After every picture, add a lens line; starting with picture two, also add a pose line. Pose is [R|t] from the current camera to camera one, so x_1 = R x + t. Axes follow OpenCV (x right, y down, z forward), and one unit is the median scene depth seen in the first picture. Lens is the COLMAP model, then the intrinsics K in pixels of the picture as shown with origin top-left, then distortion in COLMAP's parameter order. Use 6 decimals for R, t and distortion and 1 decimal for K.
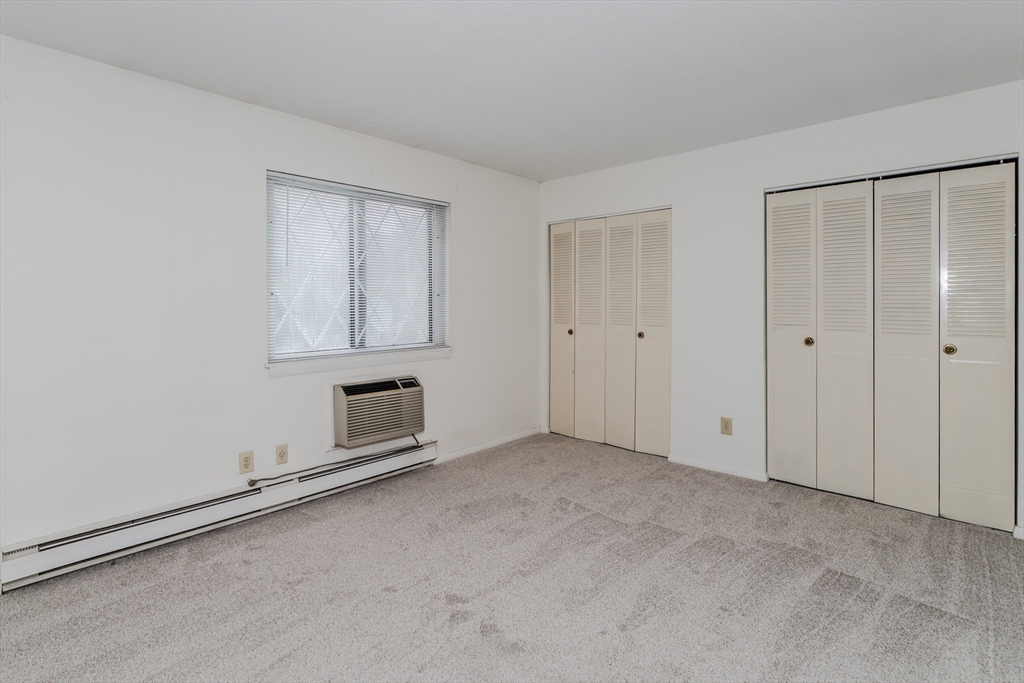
lens RADIAL K [[498.9, 0, 436.4], [0, 498.9, 307.5], [0, 0, 1]] dist [-0.005010, 0.001406]
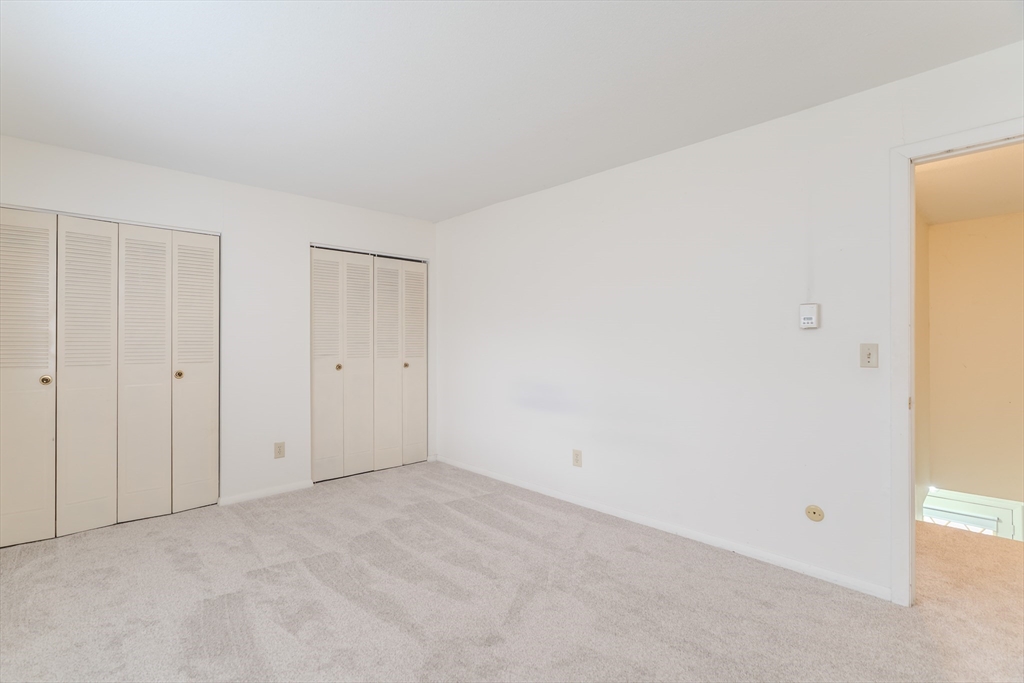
lens RADIAL K [[498.9, 0, 503.9], [0, 498.9, 344.2], [0, 0, 1]] dist [-0.005010, 0.001406]
pose [[-0.013457, -0.011403, 0.999844, -0.592847], [0.004806, 0.999923, 0.011469, -0.005062], [-0.999898, 0.004960, -0.013401, 0.598965]]
